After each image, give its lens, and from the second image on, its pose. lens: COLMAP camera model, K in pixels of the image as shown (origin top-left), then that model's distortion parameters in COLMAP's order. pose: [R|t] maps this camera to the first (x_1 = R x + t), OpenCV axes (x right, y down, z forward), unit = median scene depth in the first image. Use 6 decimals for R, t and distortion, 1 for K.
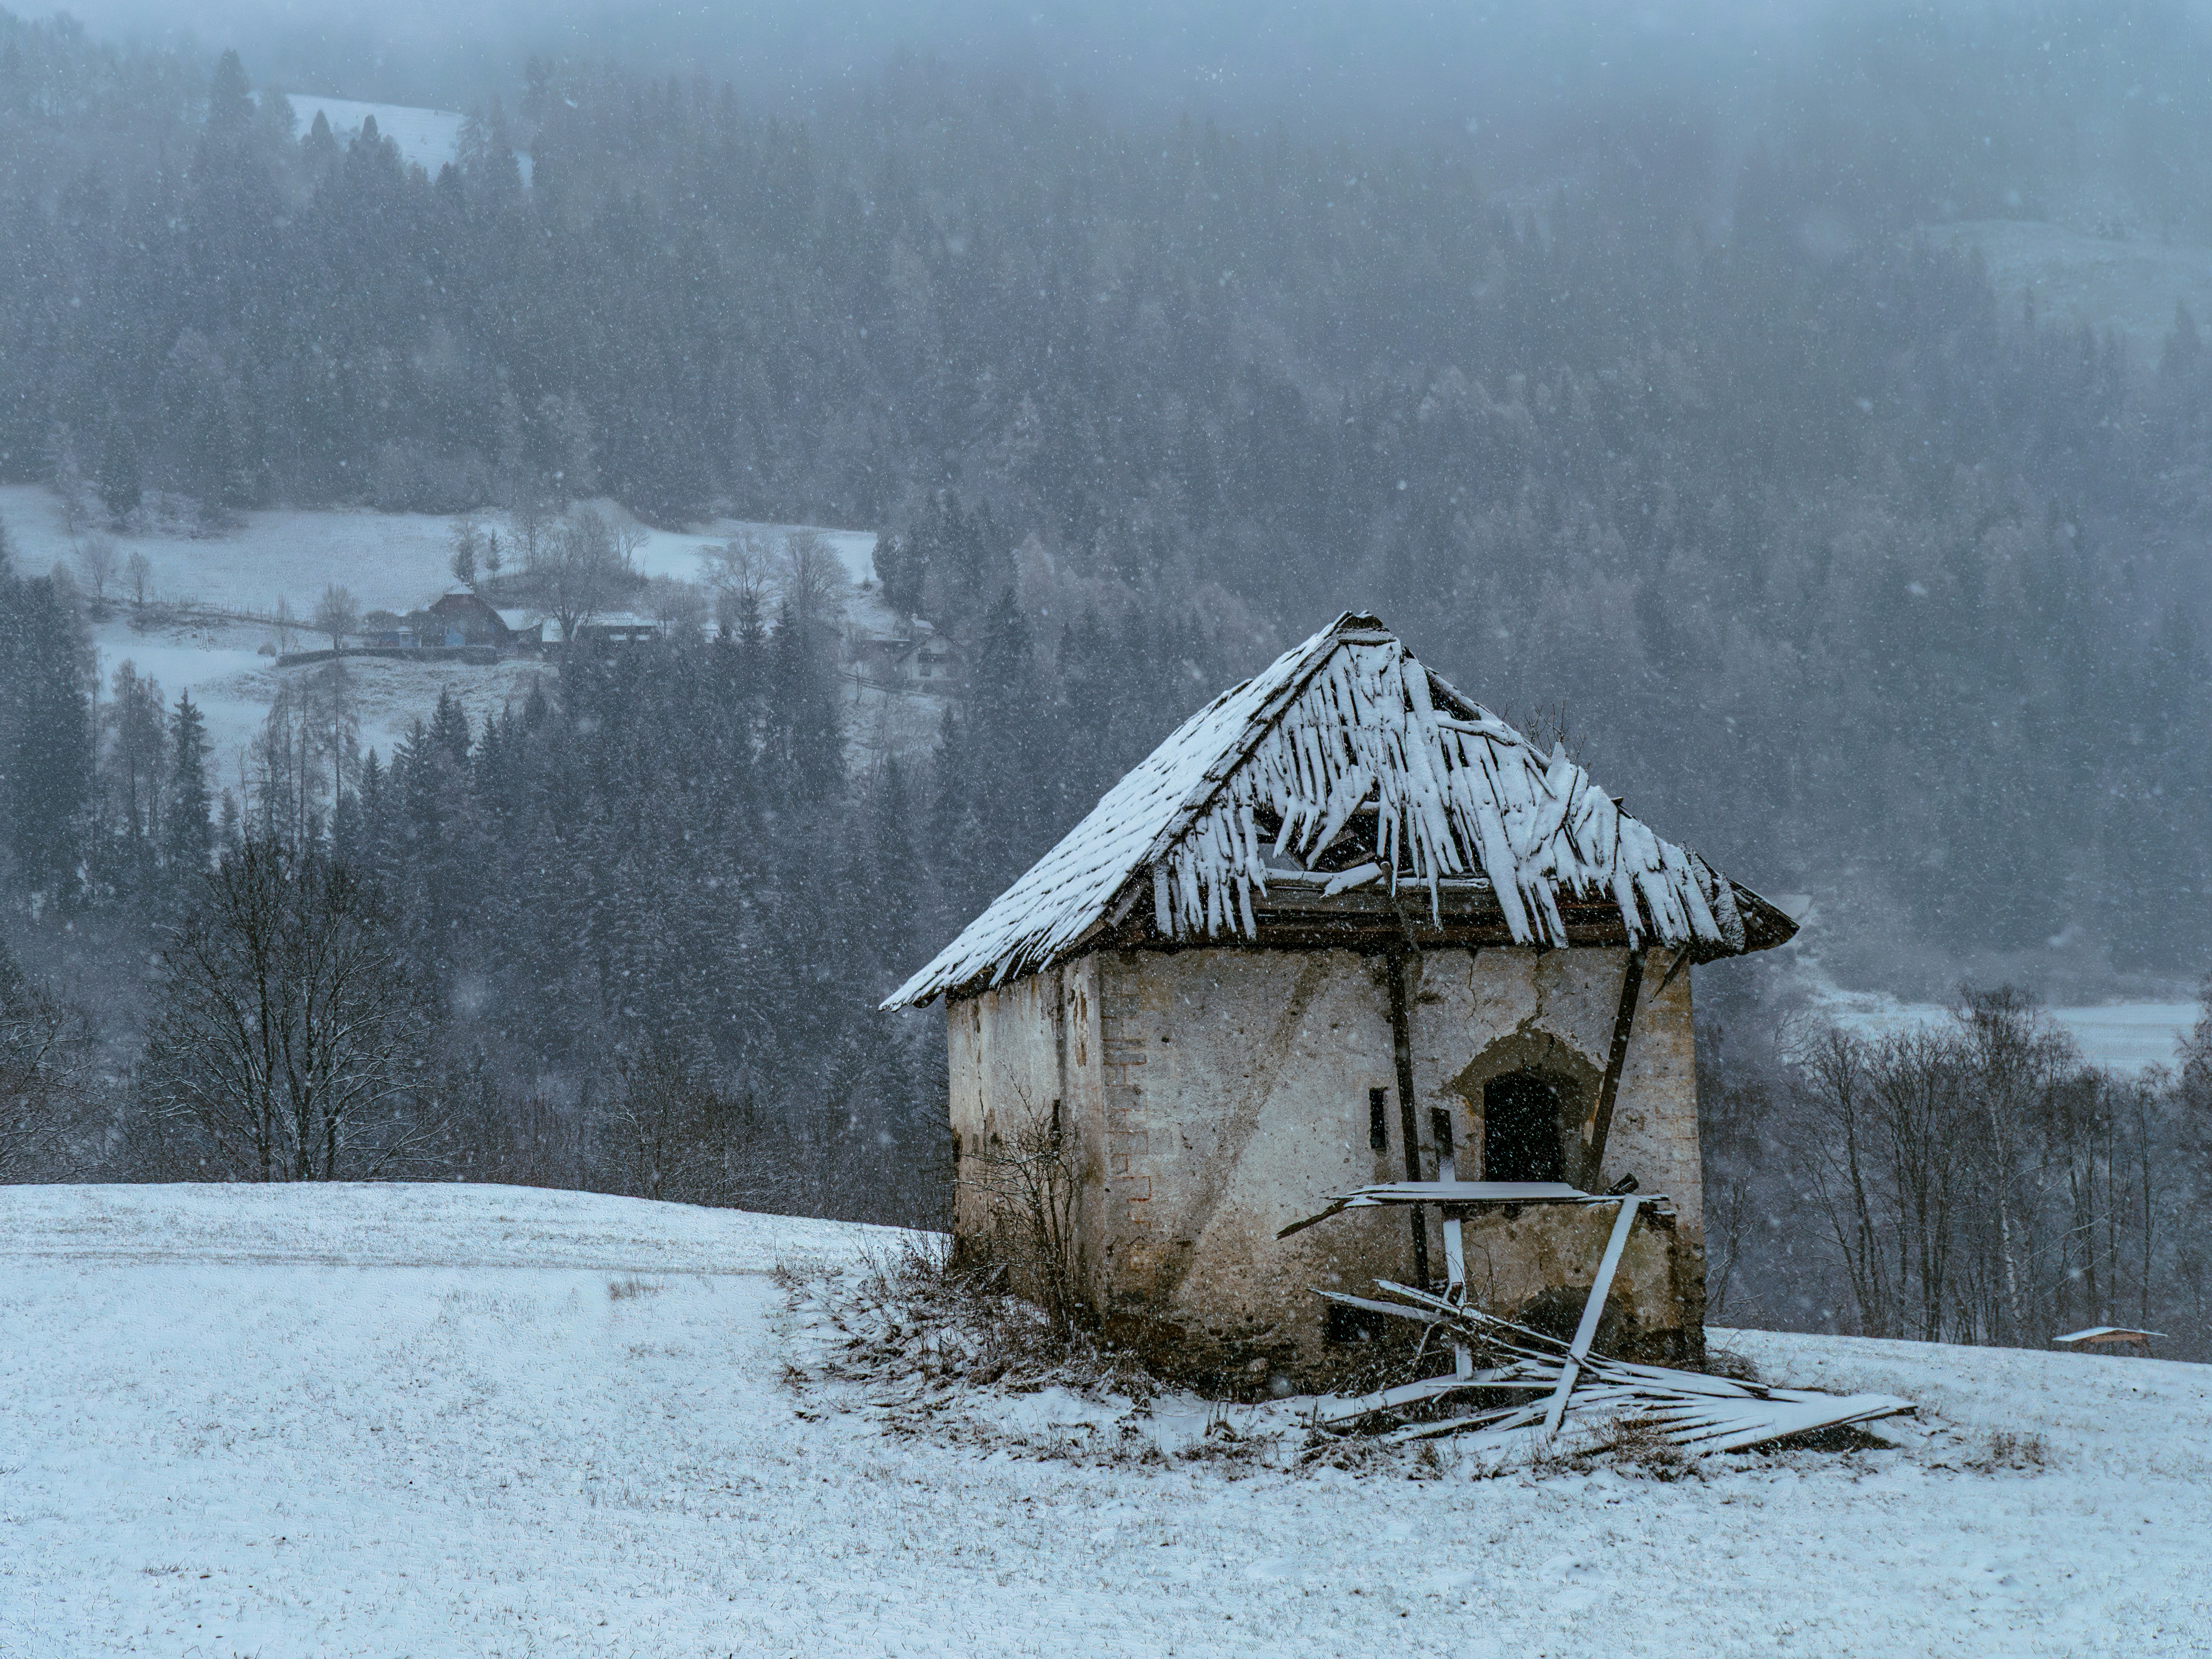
lens RADIAL K [[3179.5, 0, 1104.5], [0, 3179.5, 831.9], [0, 0, 1]] dist [-0.063466, 0.000000]
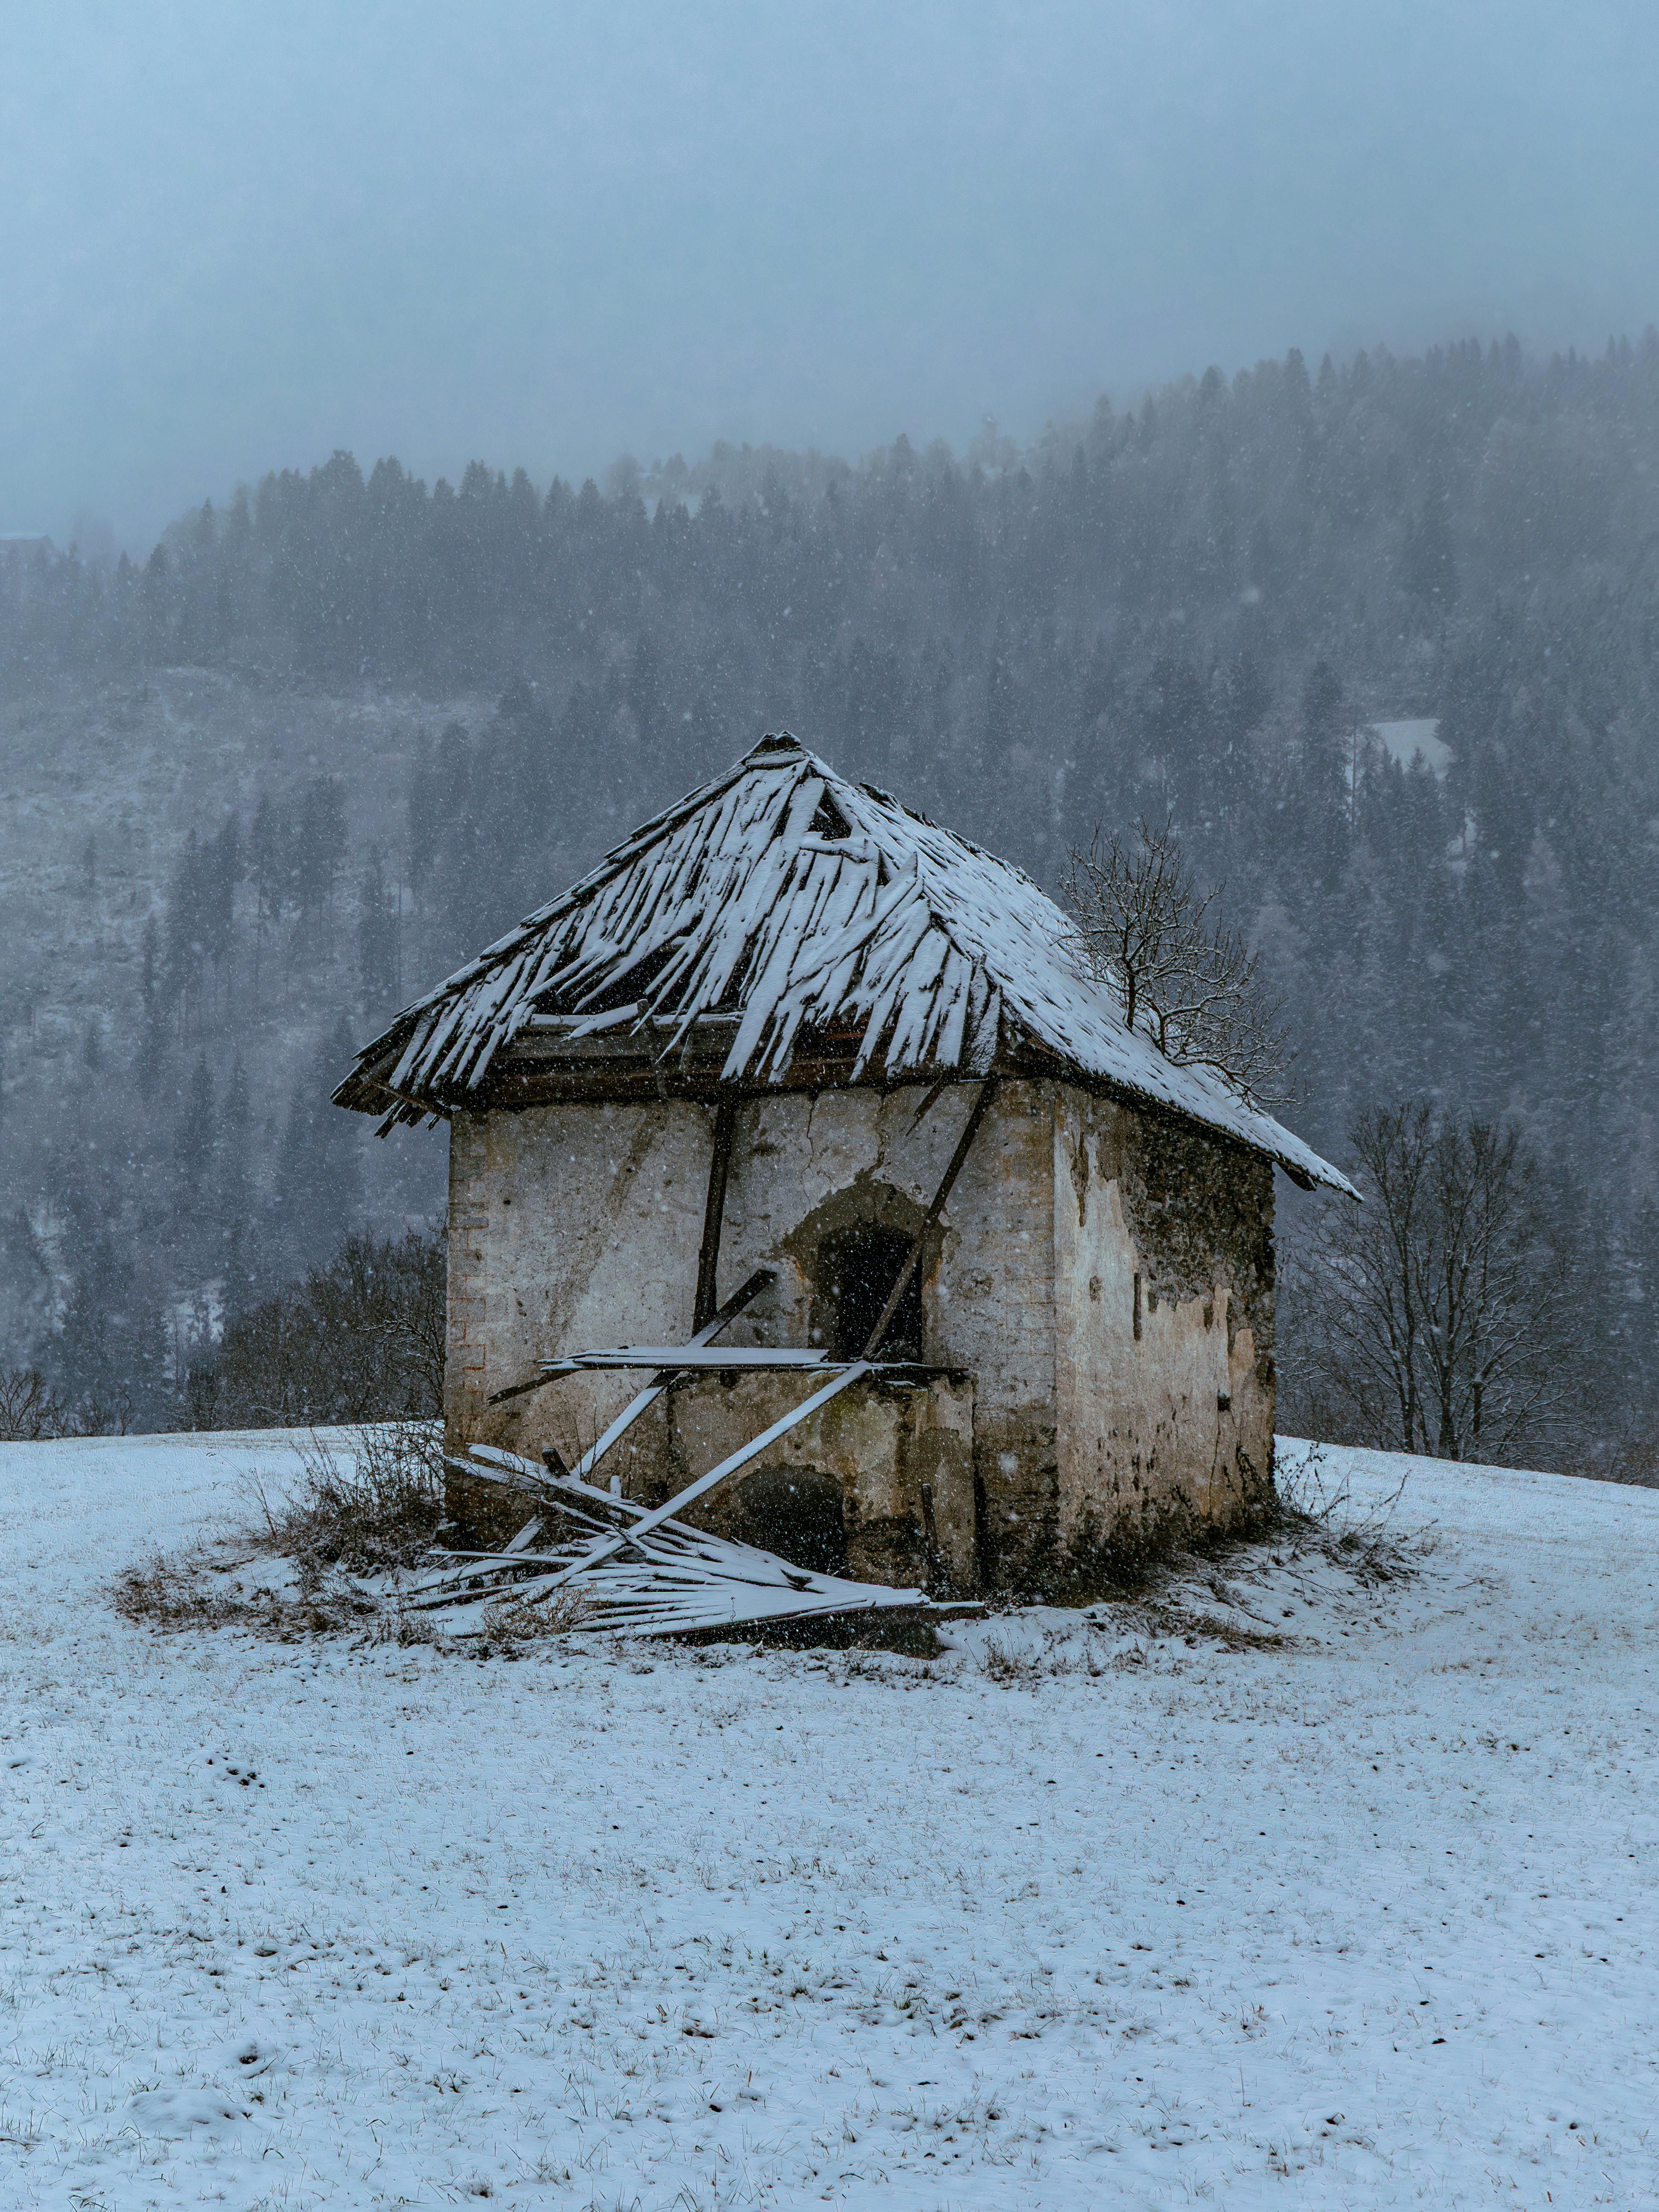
lens RADIAL K [[3179.5, 0, 827.0], [0, 3179.5, 1105.3], [0, 0, 1]] dist [-0.063466, 0.000000]
pose [[0.804091, -0.049059, -0.592479, 0.653271], [0.042863, 0.998780, -0.024530, 0.062947], [0.592960, -0.005671, 0.805212, 0.284035]]
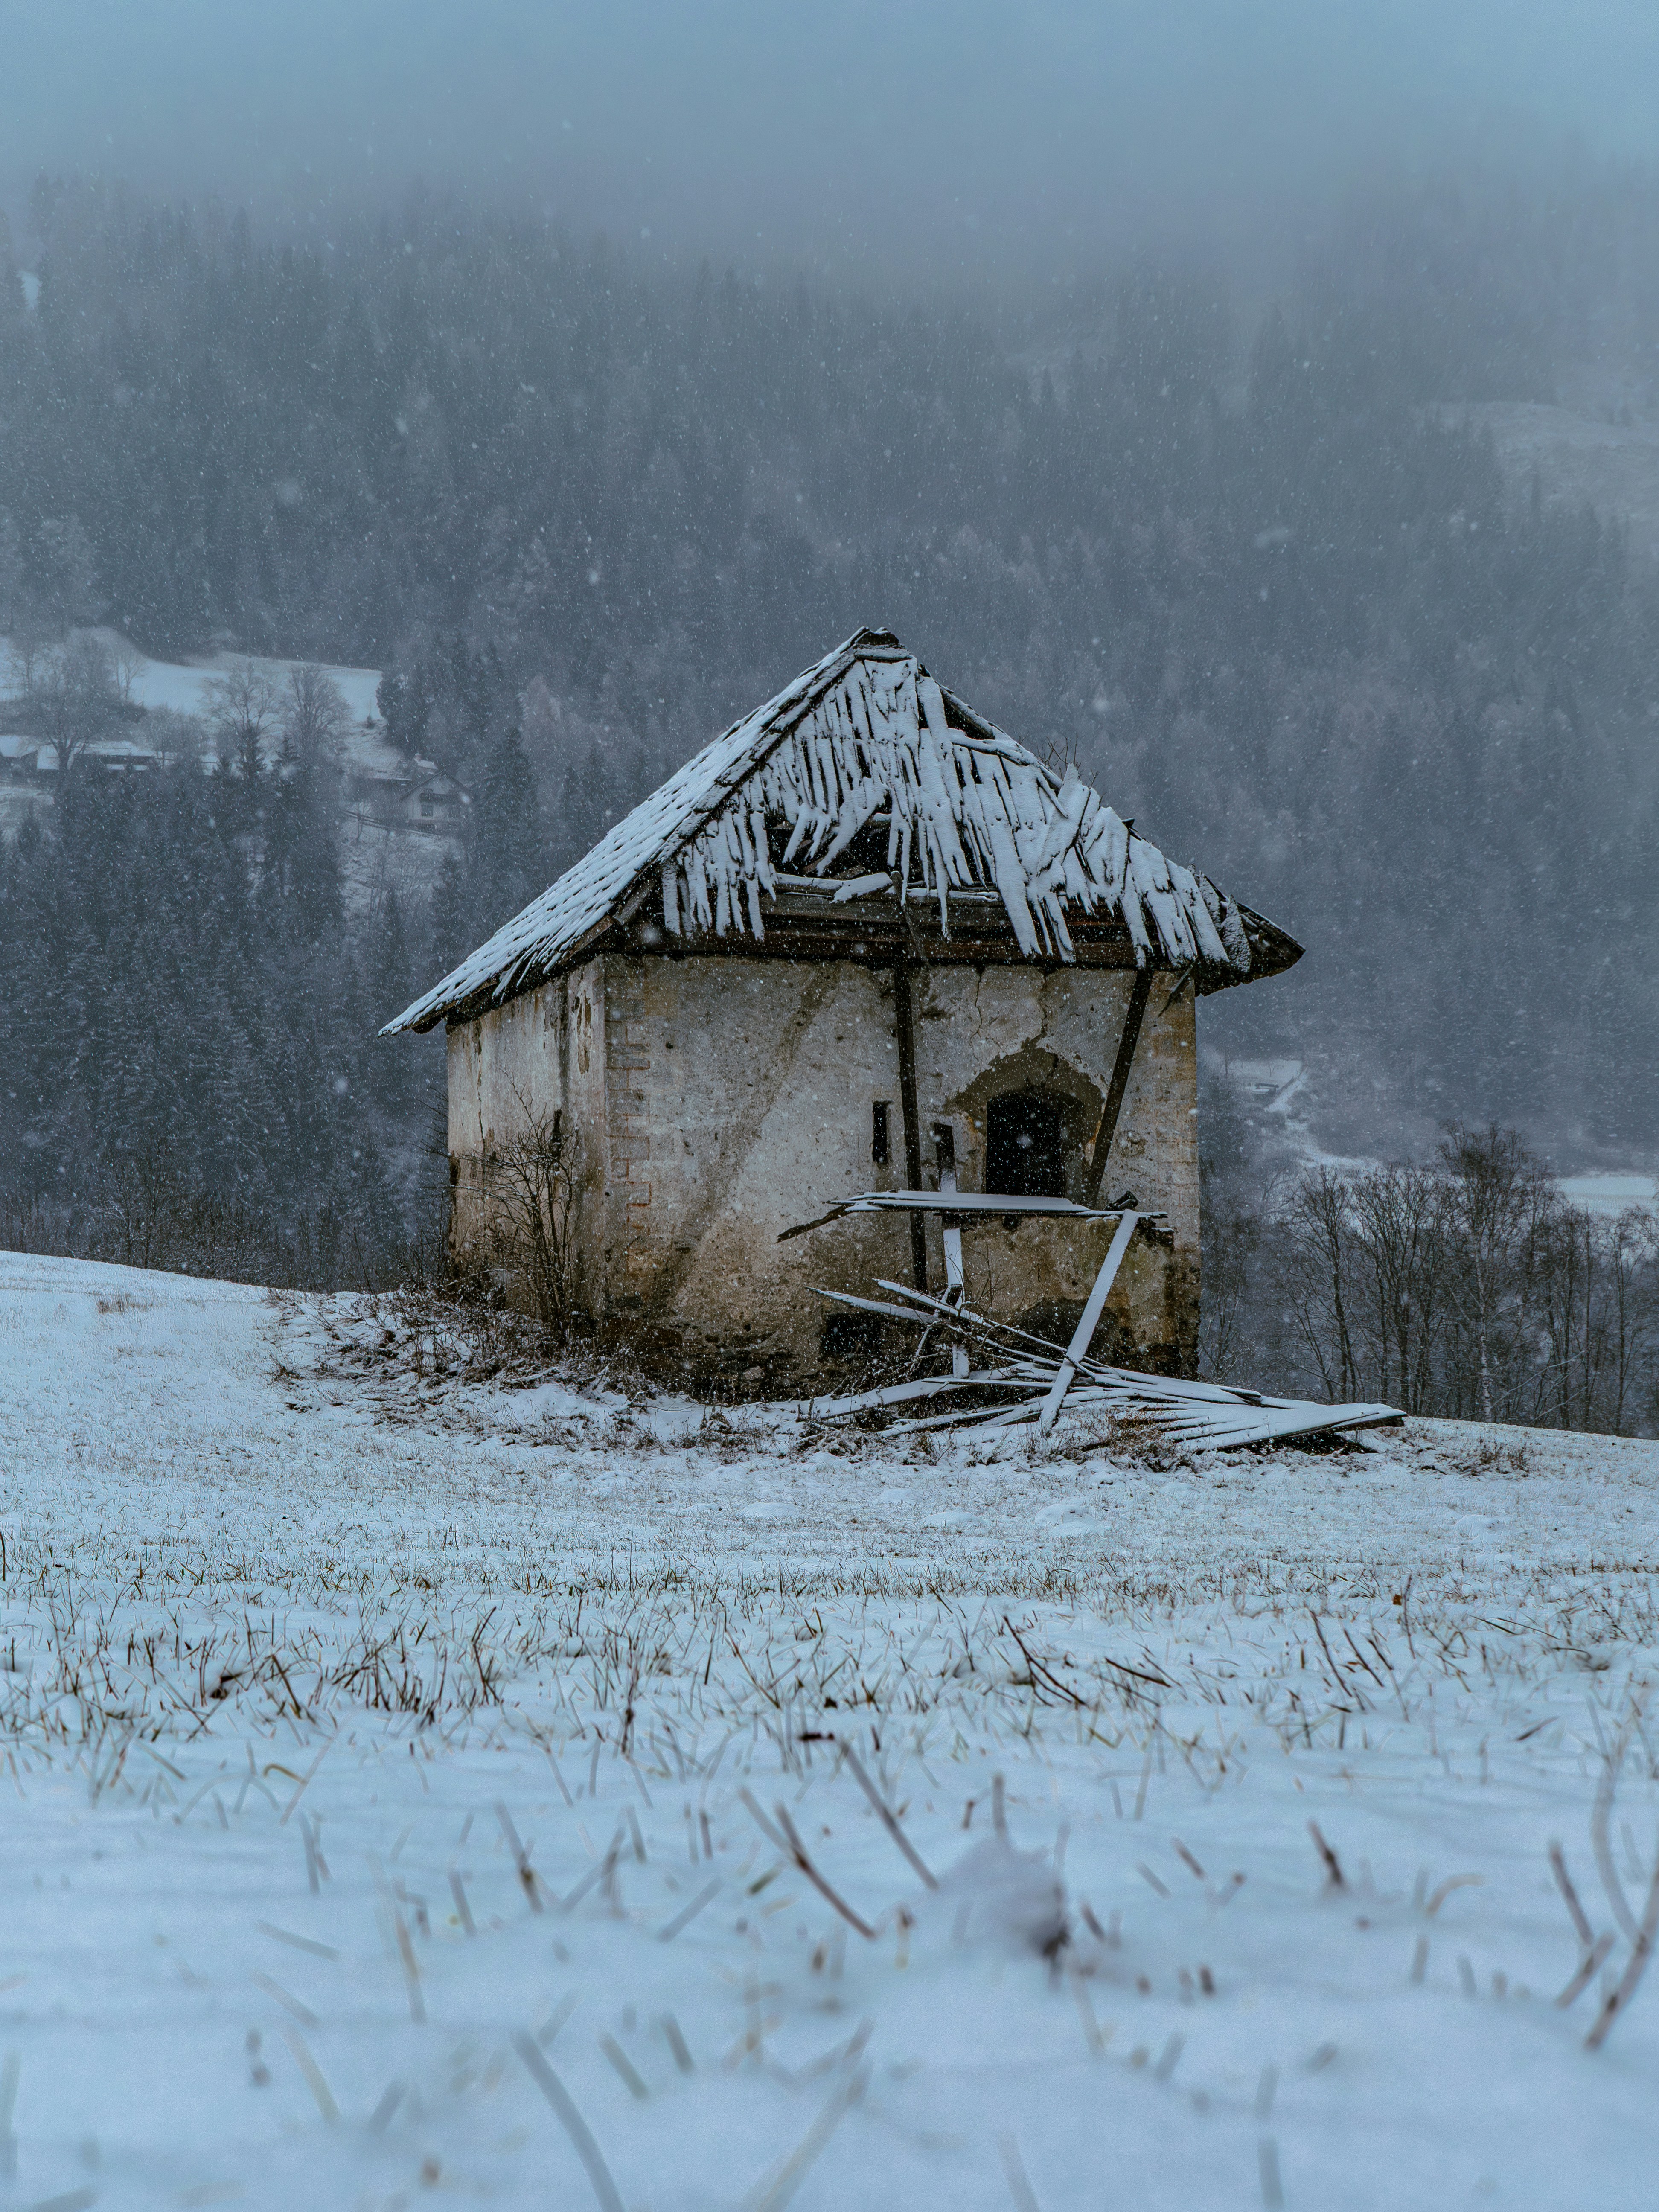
lens RADIAL K [[3179.5, 0, 818.8], [0, 3179.5, 1109.7], [0, 0, 1]] dist [-0.063466, 0.000000]
pose [[0.997303, 0.026034, 0.068626, -0.002026], [-0.028698, 0.998861, 0.038118, 0.045479], [-0.067556, -0.039985, 0.996914, 0.005436]]
